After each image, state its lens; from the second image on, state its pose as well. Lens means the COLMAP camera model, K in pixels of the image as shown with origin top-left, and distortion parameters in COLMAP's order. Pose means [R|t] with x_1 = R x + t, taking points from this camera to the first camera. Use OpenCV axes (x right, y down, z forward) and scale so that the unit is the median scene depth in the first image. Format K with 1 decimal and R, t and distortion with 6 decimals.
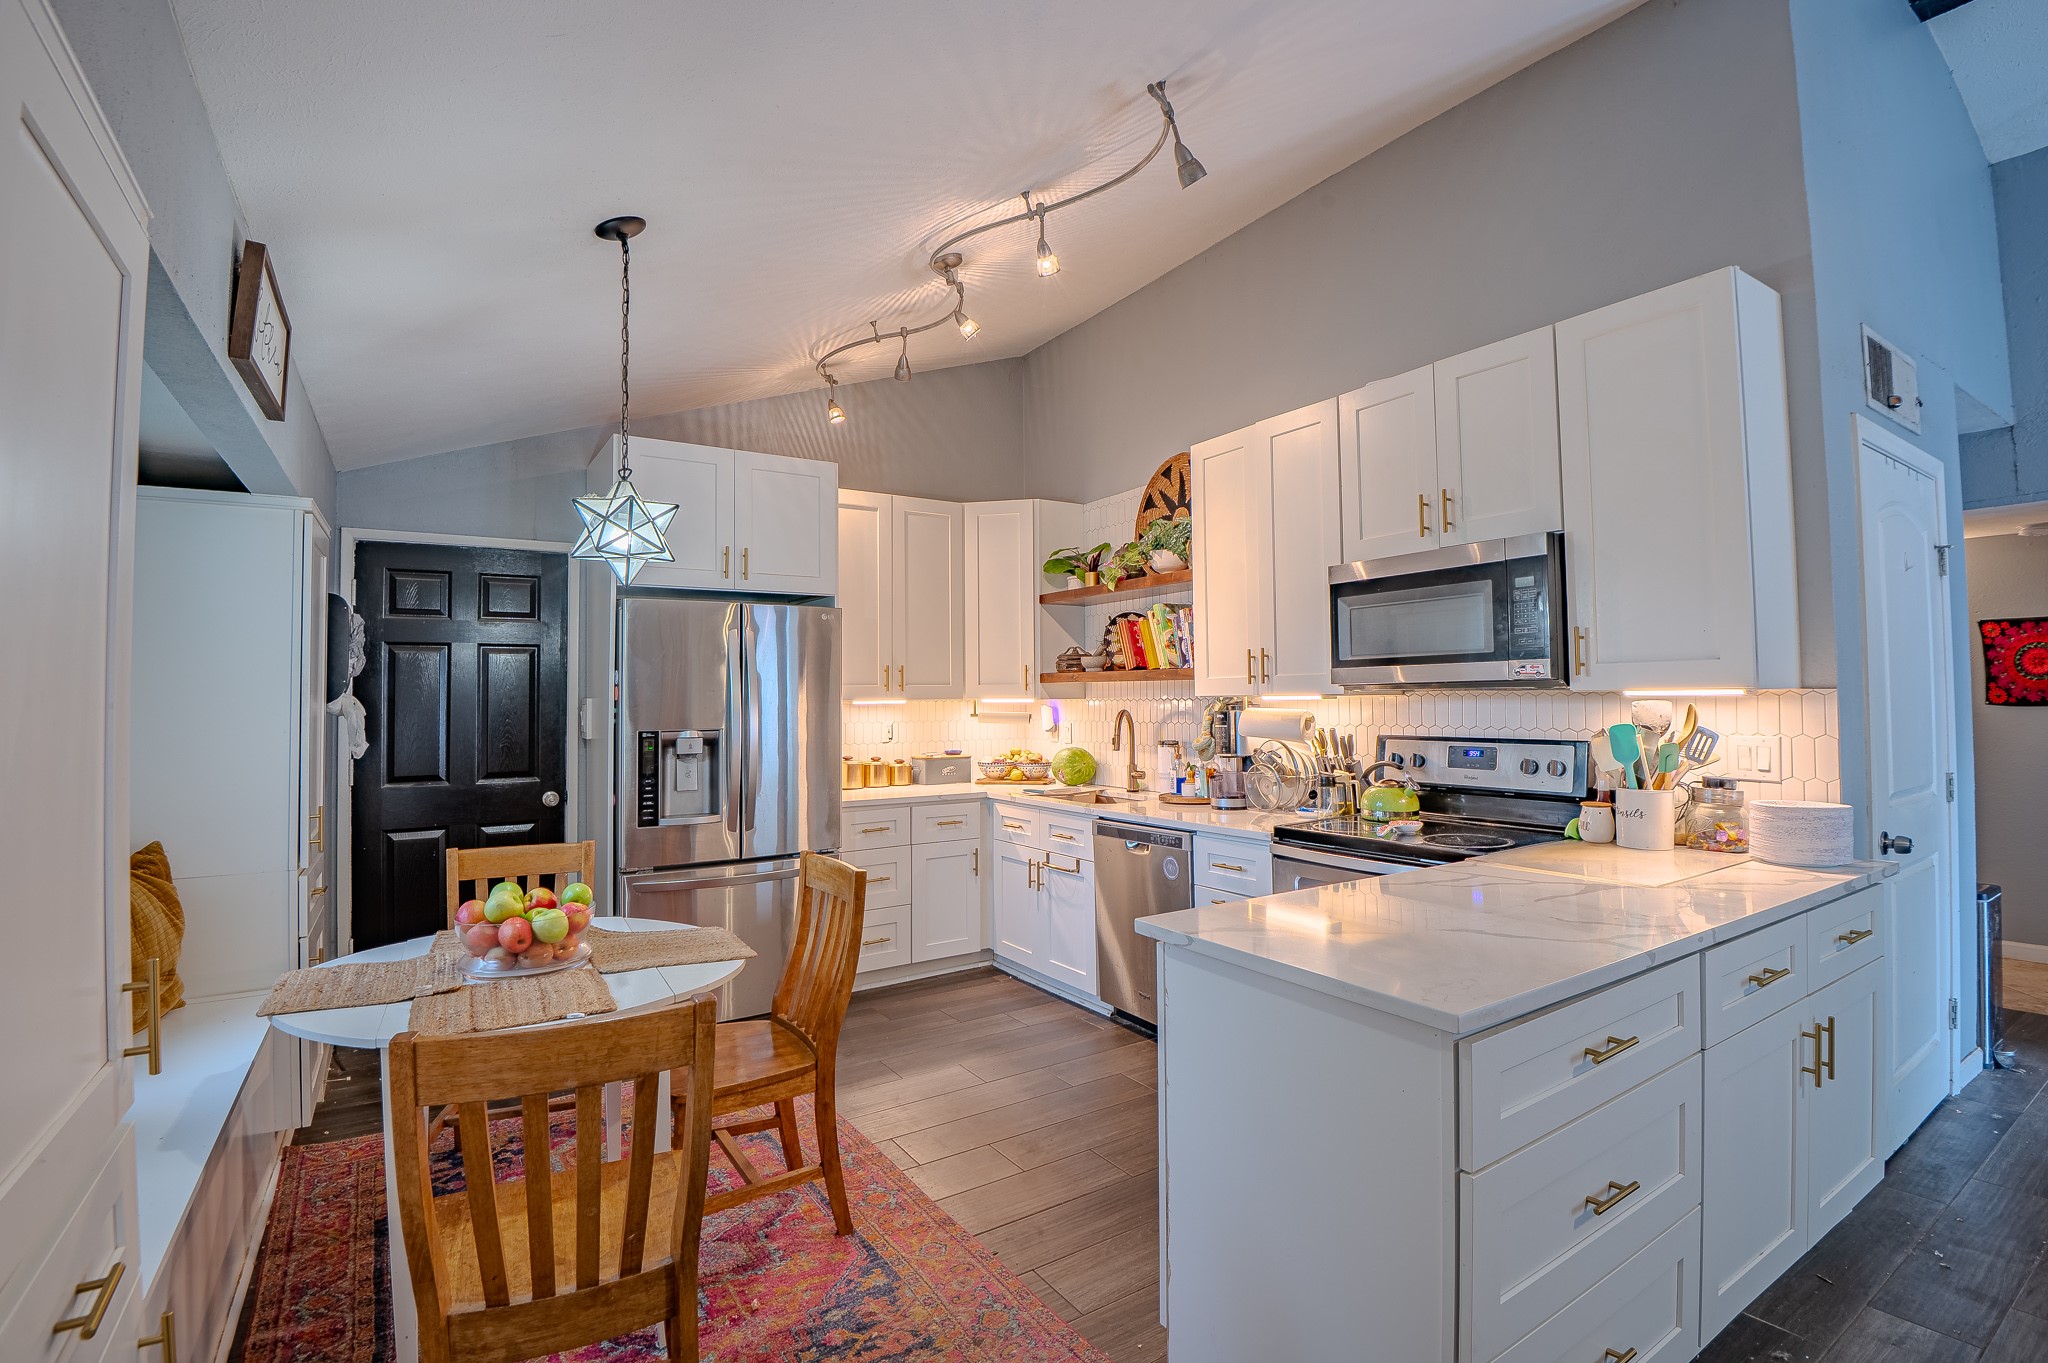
lens RADIAL K [[938.3, 0, 1031.8], [0, 938.3, 667.9], [0, 0, 1]] dist [-0.002305, -0.029201]
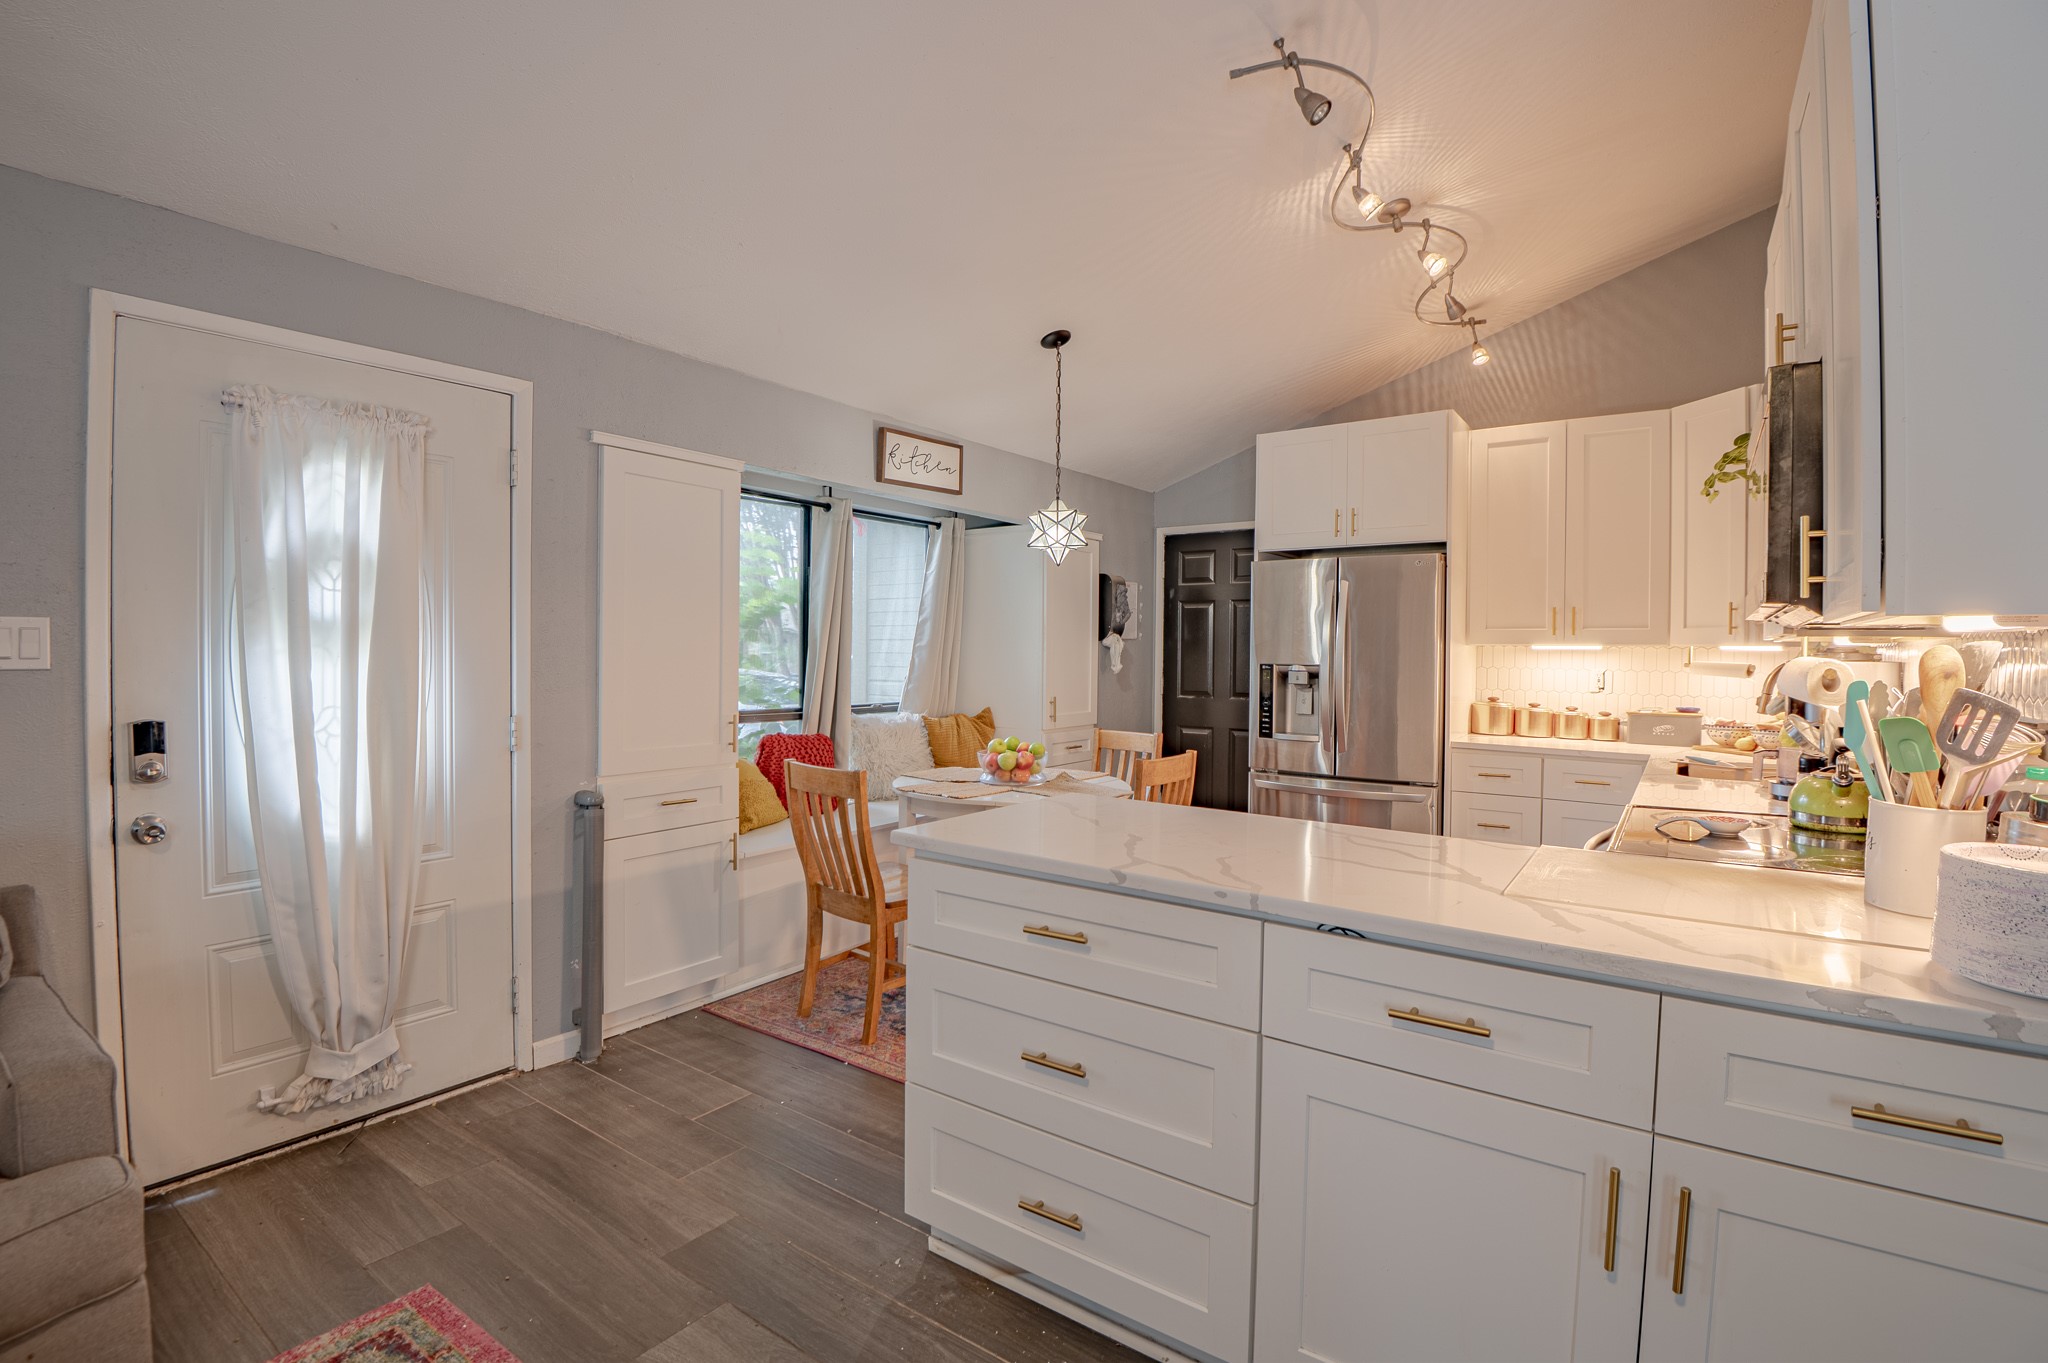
lens RADIAL K [[944.1, 0, 1029.7], [0, 944.1, 667.0], [0, 0, 1]] dist [-0.003296, -0.027818]
pose [[0.364936, 0.031871, -0.930487, 0.672001], [0.015086, 0.999080, 0.040137, 0.014481], [0.930910, -0.028685, 0.364120, 0.224136]]
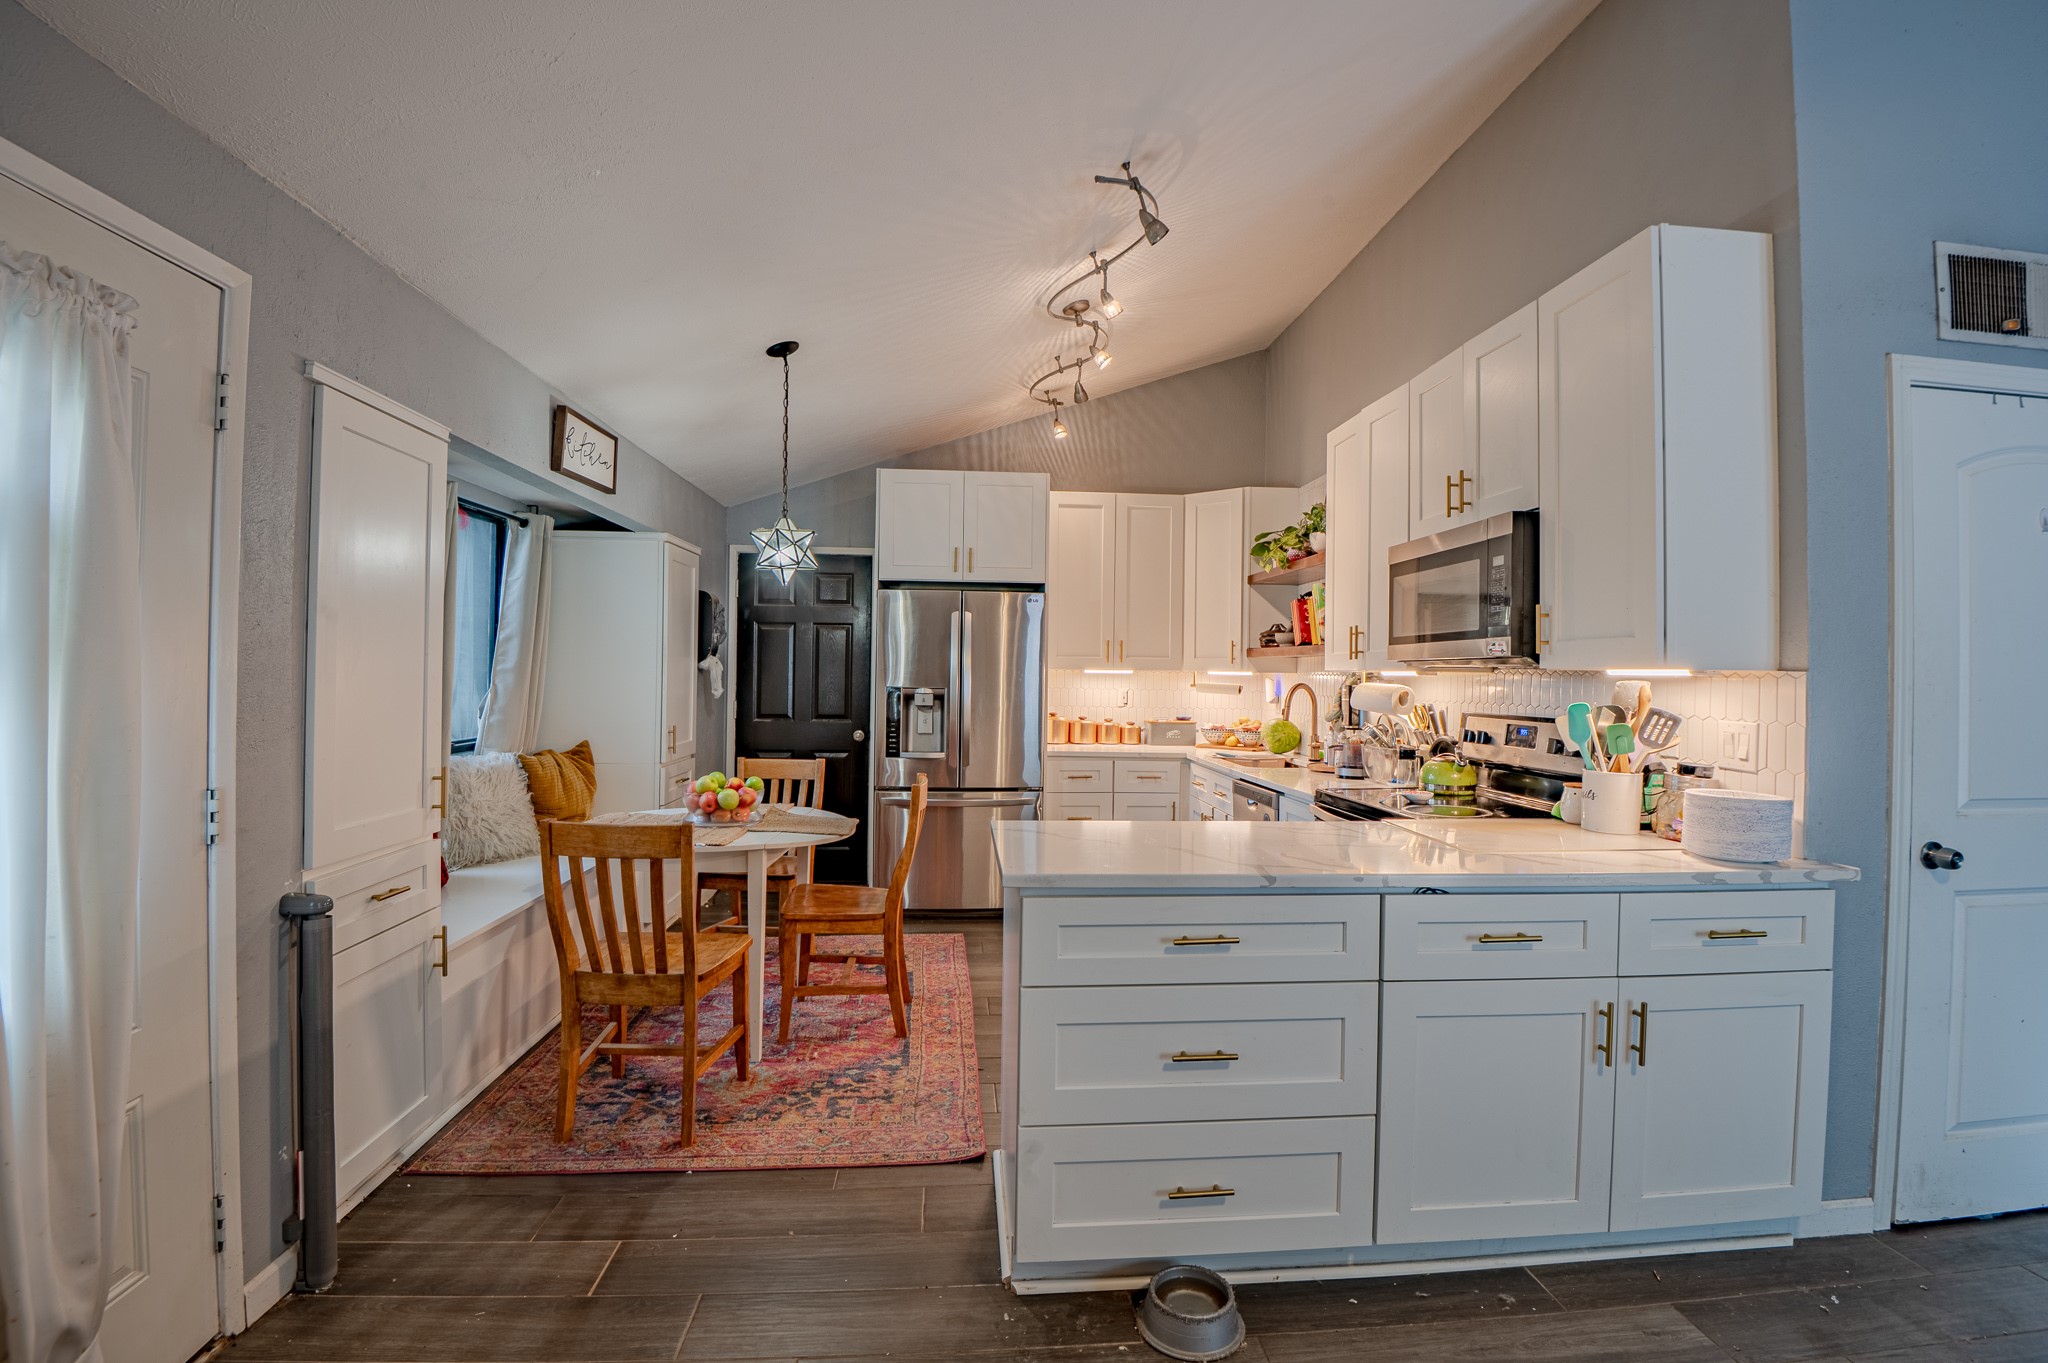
lens RADIAL K [[938.3, 0, 1031.8], [0, 938.3, 667.9], [0, 0, 1]] dist [-0.002305, -0.029201]
pose [[0.879483, 0.020026, -0.475508, 0.409315], [-0.007577, 0.999577, 0.028083, -0.000298], [0.475869, -0.021095, 0.879263, -0.098083]]
